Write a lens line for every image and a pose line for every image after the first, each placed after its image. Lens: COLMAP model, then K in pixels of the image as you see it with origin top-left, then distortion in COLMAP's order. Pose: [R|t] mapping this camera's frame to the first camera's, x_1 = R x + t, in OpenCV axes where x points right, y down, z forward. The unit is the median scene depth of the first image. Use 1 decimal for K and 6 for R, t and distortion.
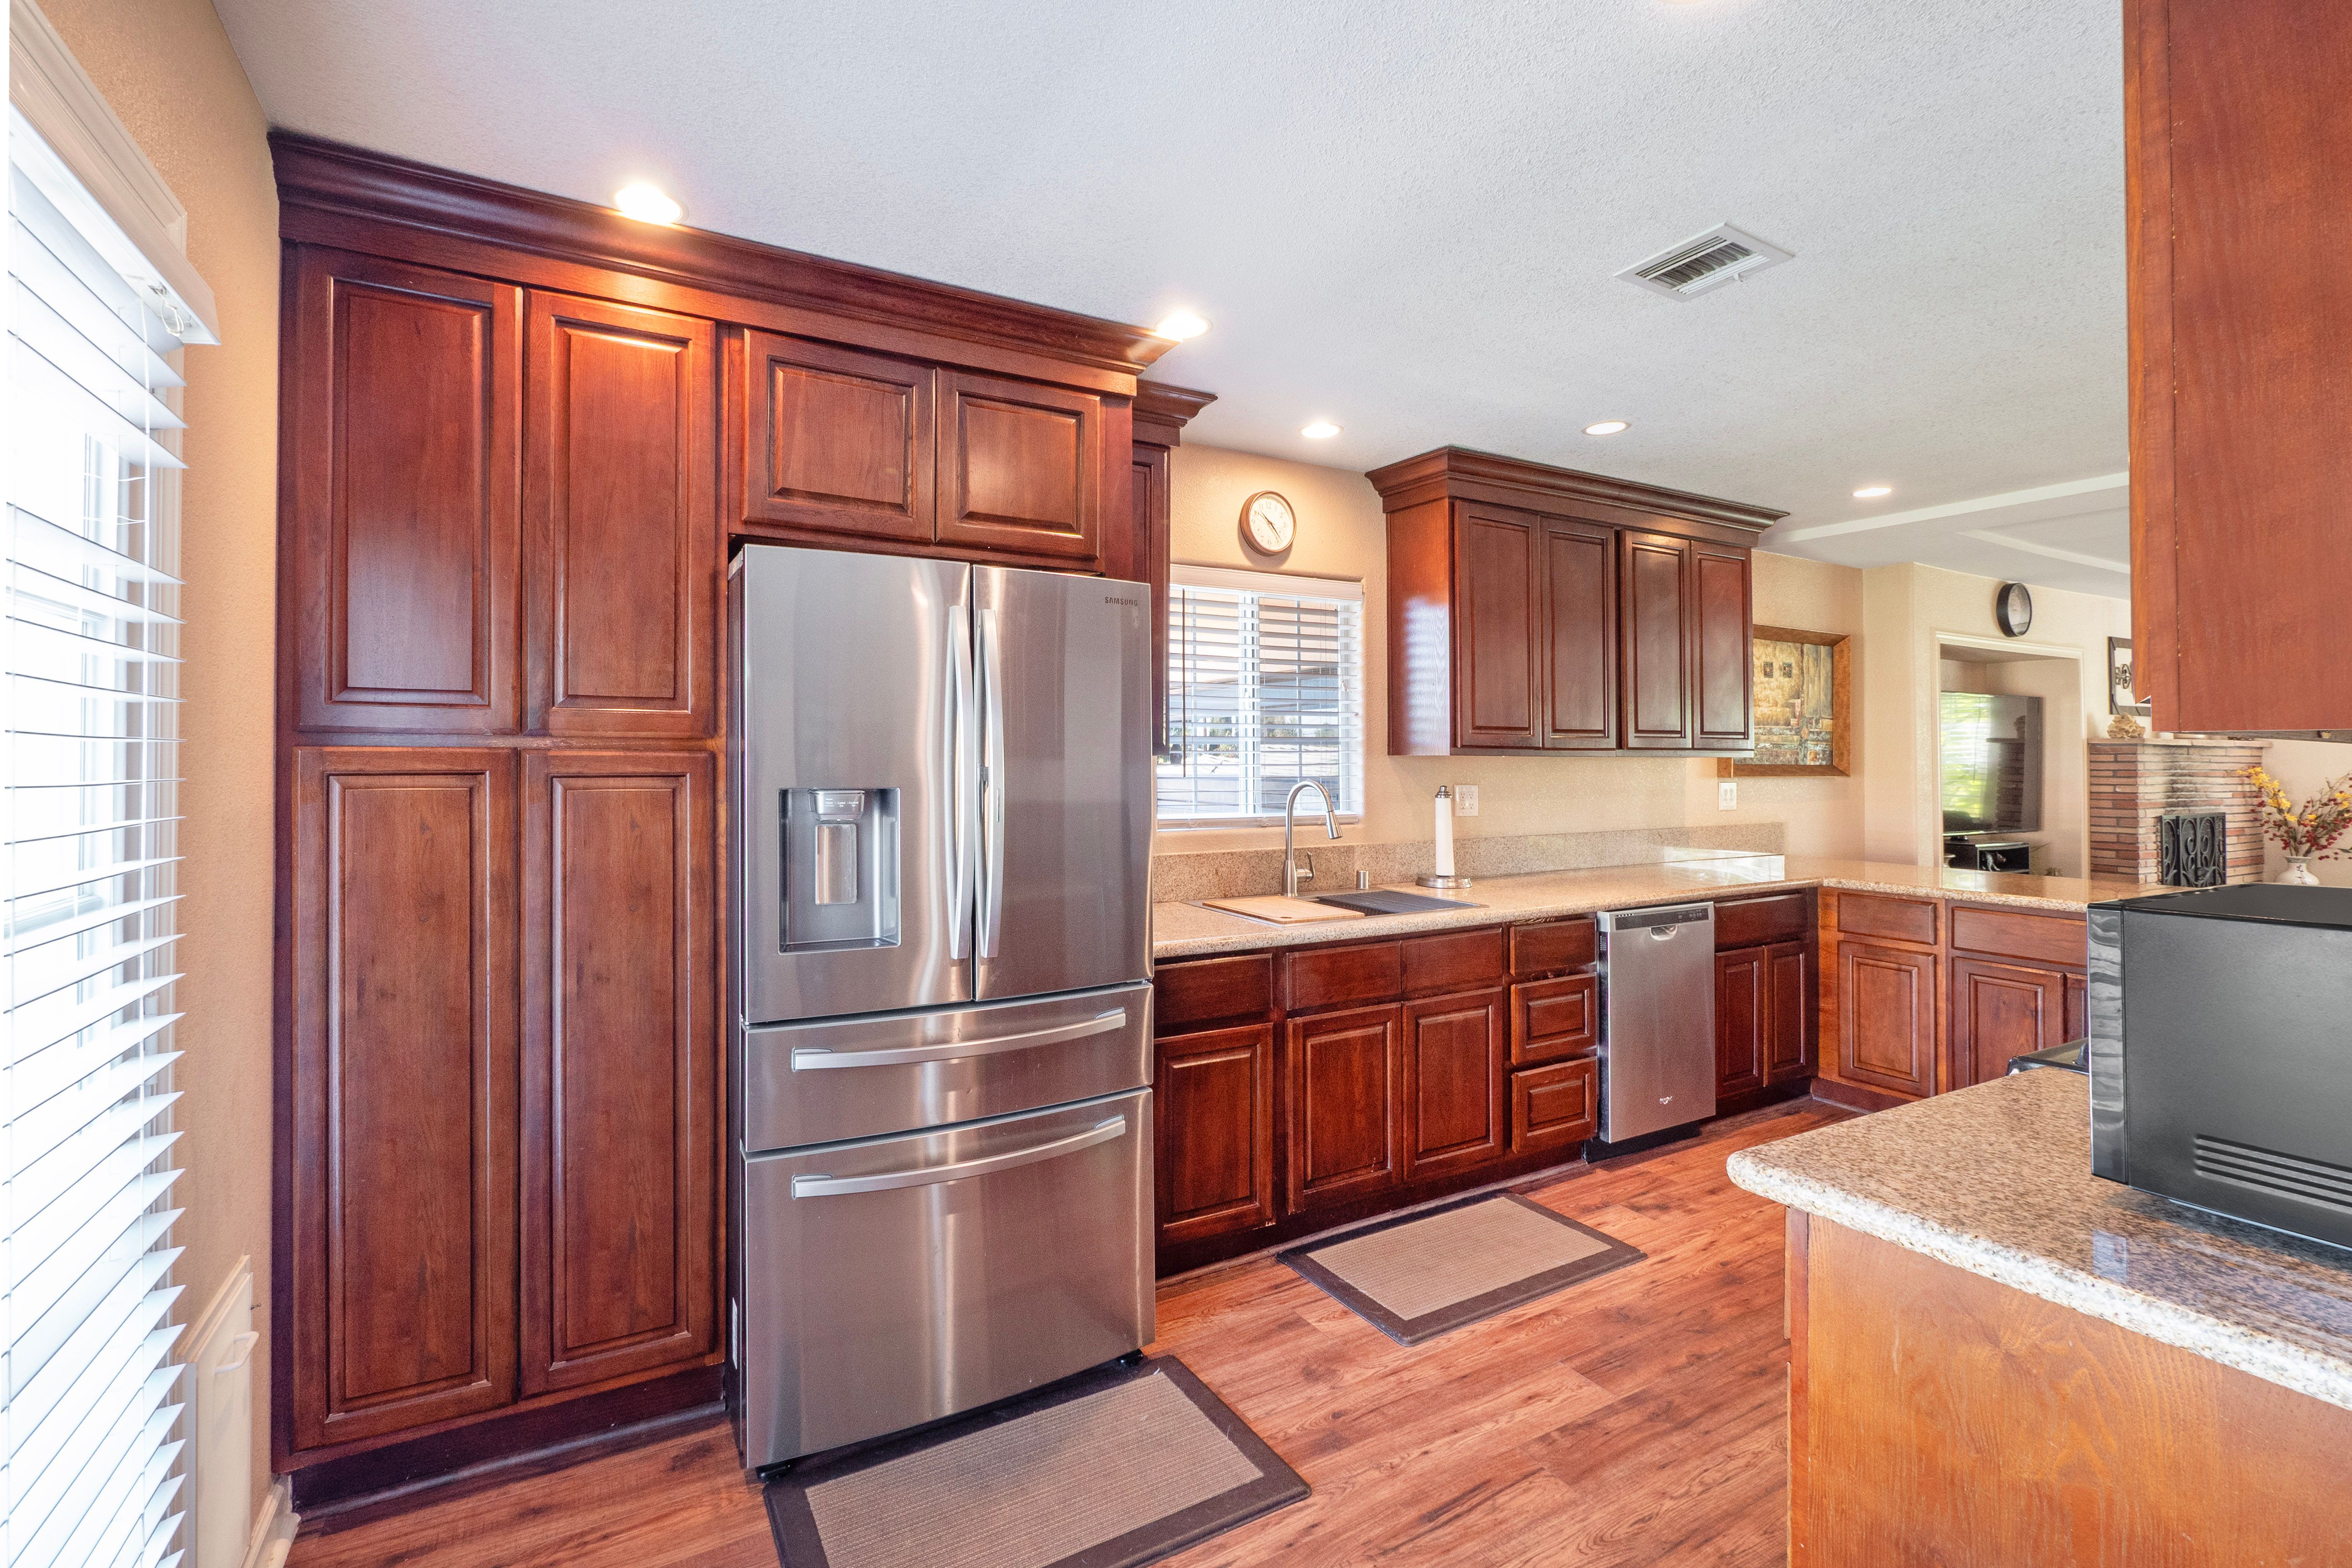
lens RADIAL K [[1044.4, 0, 1161.4], [0, 1044.4, 765.1], [0, 0, 1]] dist [-0.005653, -0.001029]
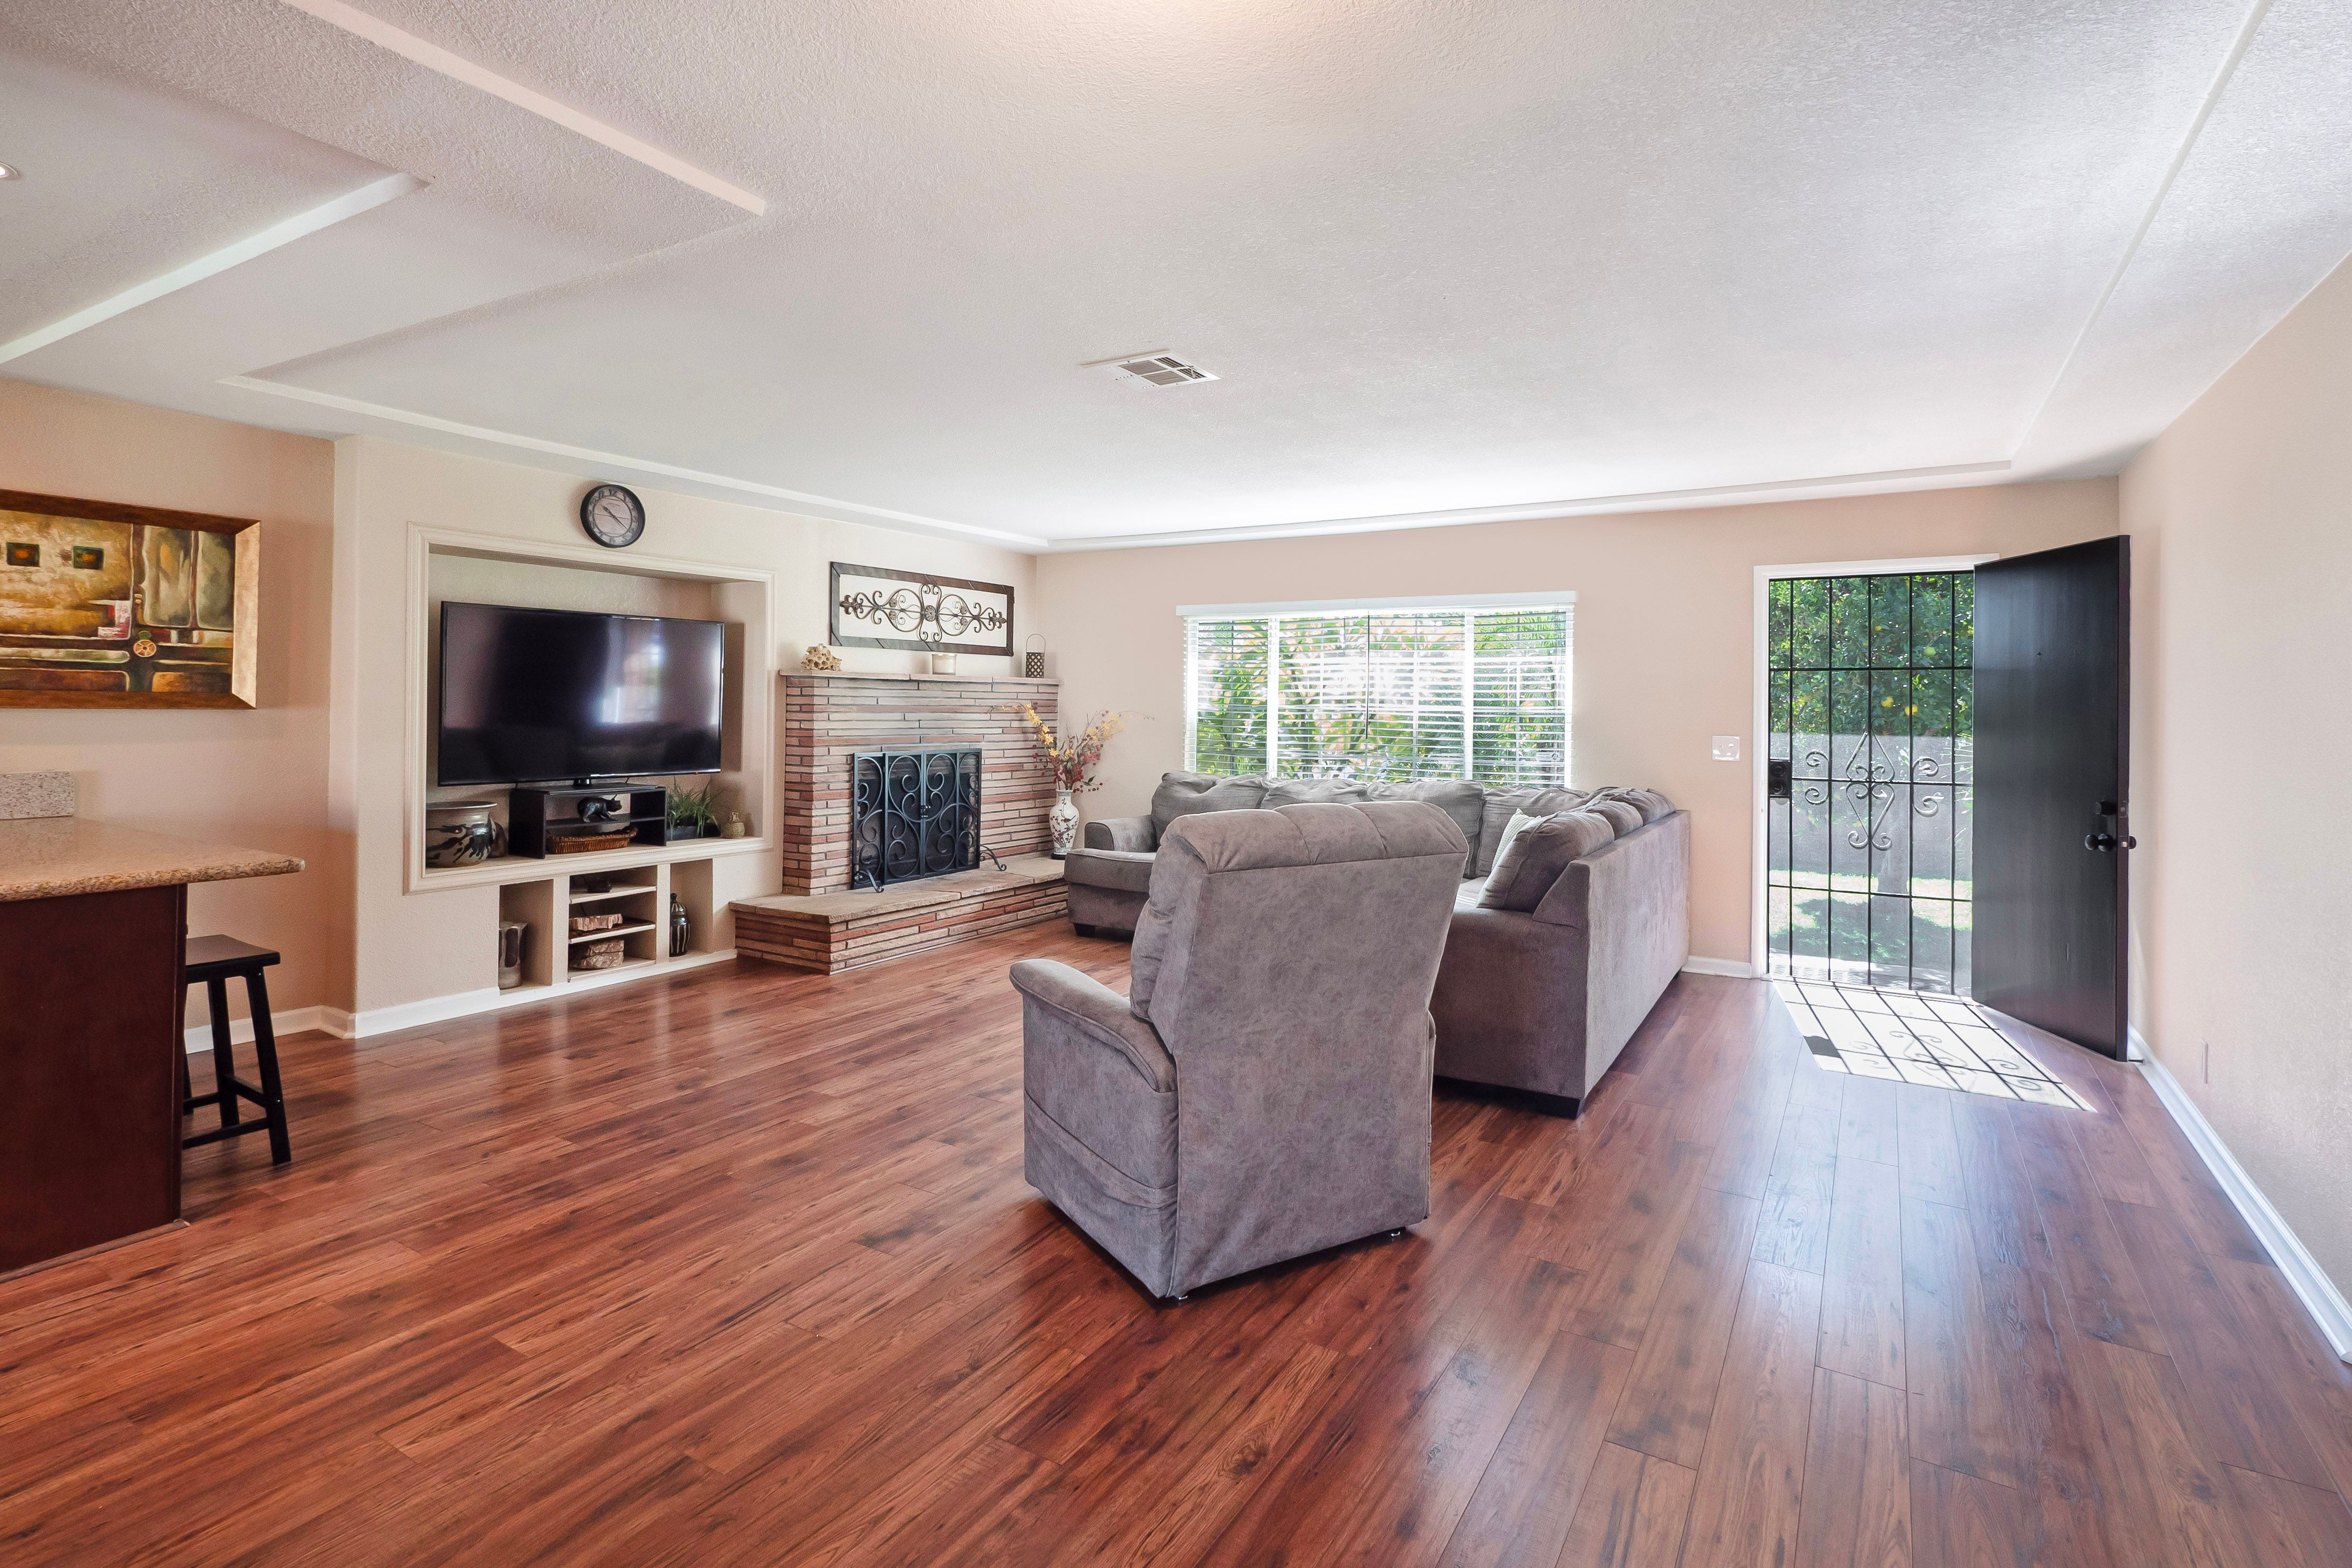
lens RADIAL K [[1169.2, 0, 1233.9], [0, 1169.2, 703.2], [0, 0, 1]] dist [-0.003185, 0.000031]
pose [[0.847418, 0.010525, 0.530821, 1.181748], [-0.011662, 0.999931, -0.001207, 0.000585], [-0.530797, -0.005167, 0.847483, -0.144471]]
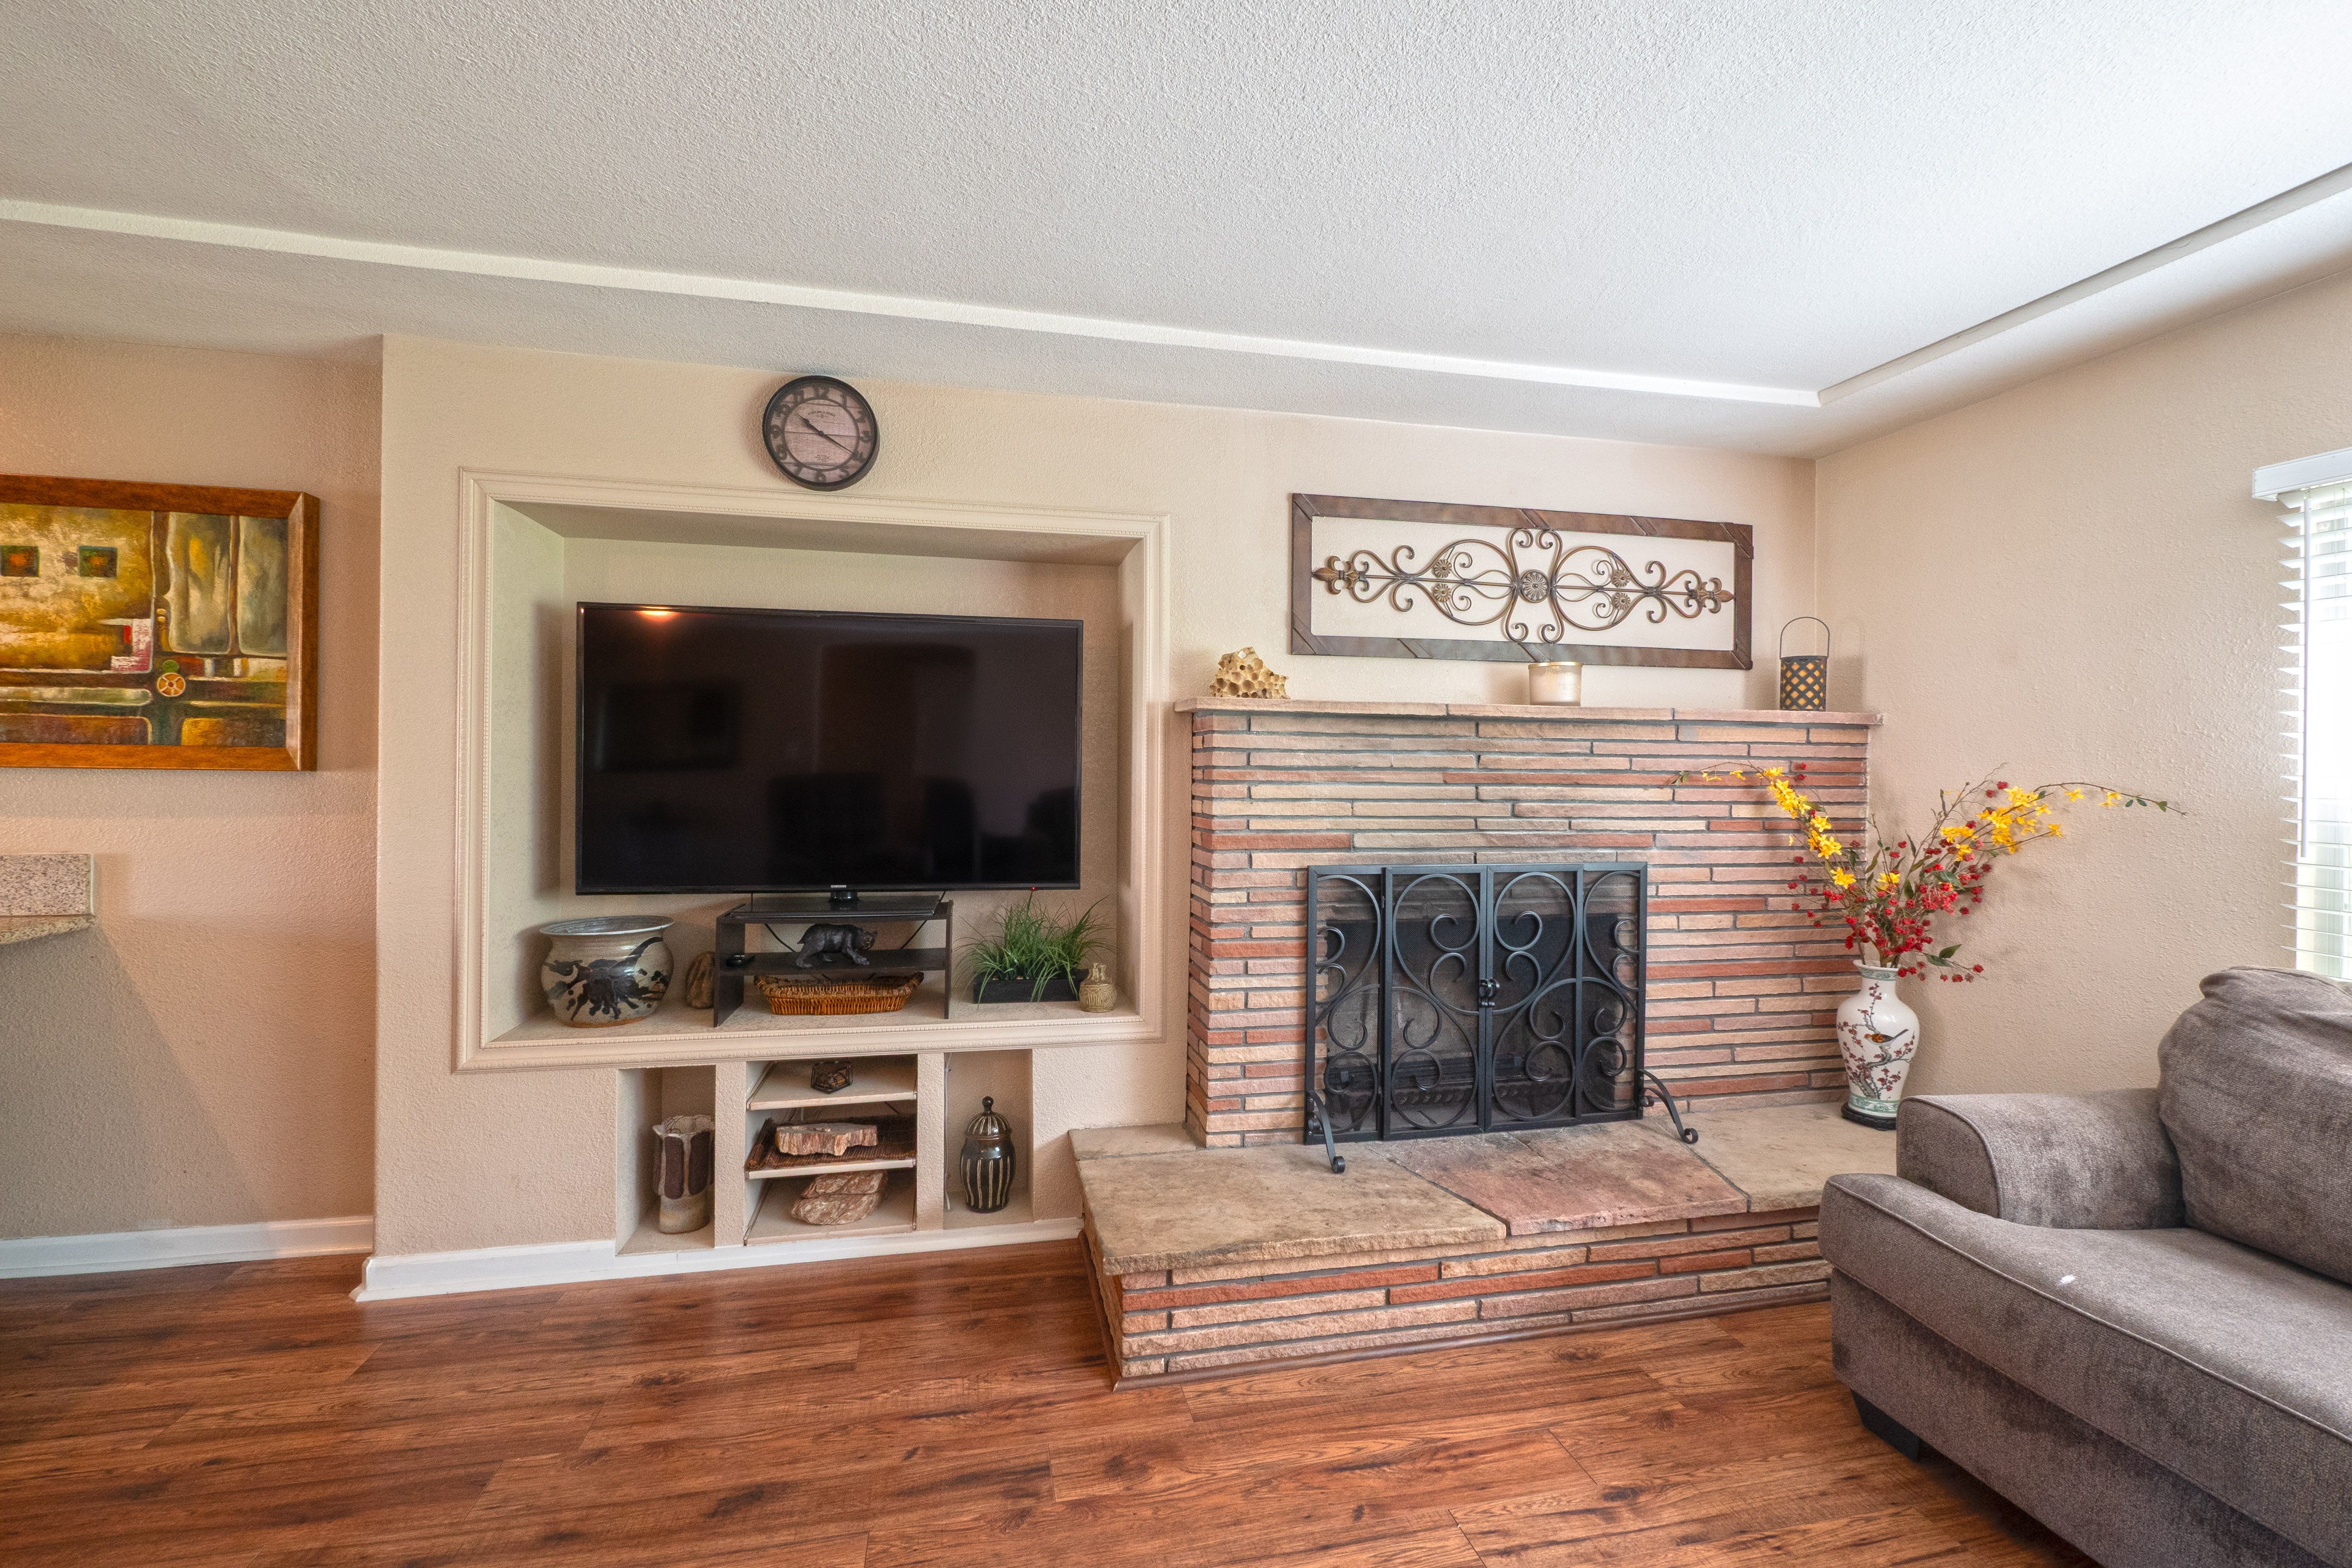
lens RADIAL K [[1000.3, 0, 1167.0], [0, 1000.3, 770.6], [0, 0, 1]] dist [-0.005744, 0.000833]
pose [[0.957492, 0.008306, -0.288341, 1.762752], [-0.009539, 0.999950, -0.002873, 0.013529], [0.288303, 0.005501, 0.957523, 0.946330]]
